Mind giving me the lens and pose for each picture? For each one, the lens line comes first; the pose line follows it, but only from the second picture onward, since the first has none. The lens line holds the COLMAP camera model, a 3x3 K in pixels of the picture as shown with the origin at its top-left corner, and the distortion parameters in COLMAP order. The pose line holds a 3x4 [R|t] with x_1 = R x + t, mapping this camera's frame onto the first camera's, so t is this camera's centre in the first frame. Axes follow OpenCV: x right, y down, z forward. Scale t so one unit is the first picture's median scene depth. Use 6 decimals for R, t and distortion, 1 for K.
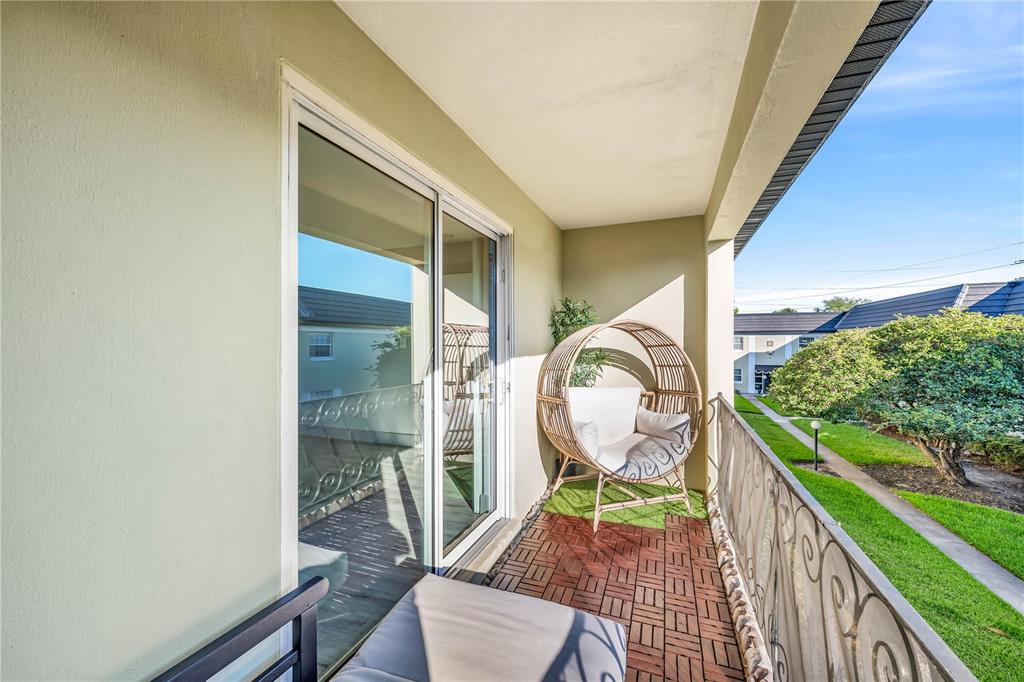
lens RADIAL K [[407.7, 0, 510.4], [0, 407.7, 339.8], [0, 0, 1]] dist [0.000259, -0.000110]
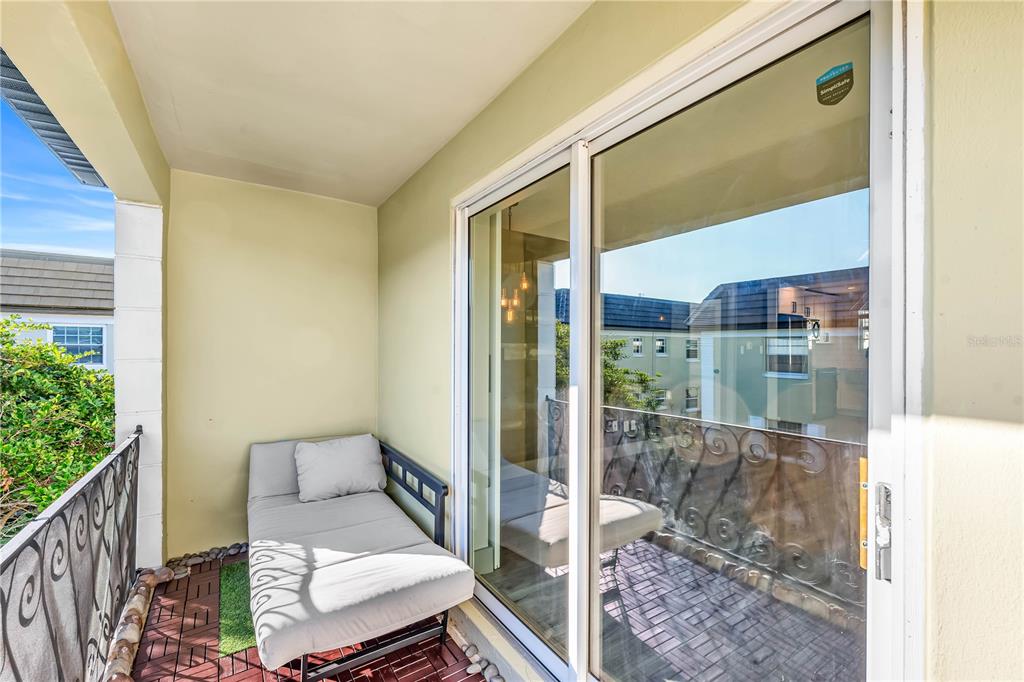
lens RADIAL K [[423.3, 0, 512.0], [0, 423.3, 341.0], [0, 0, 1]] dist [-0.001592, -0.000153]
pose [[-0.571574, -0.014355, -0.820425, 0.811673], [-0.002556, 0.999873, -0.015713, 0.006648], [0.820547, -0.006884, -0.571538, 2.152397]]
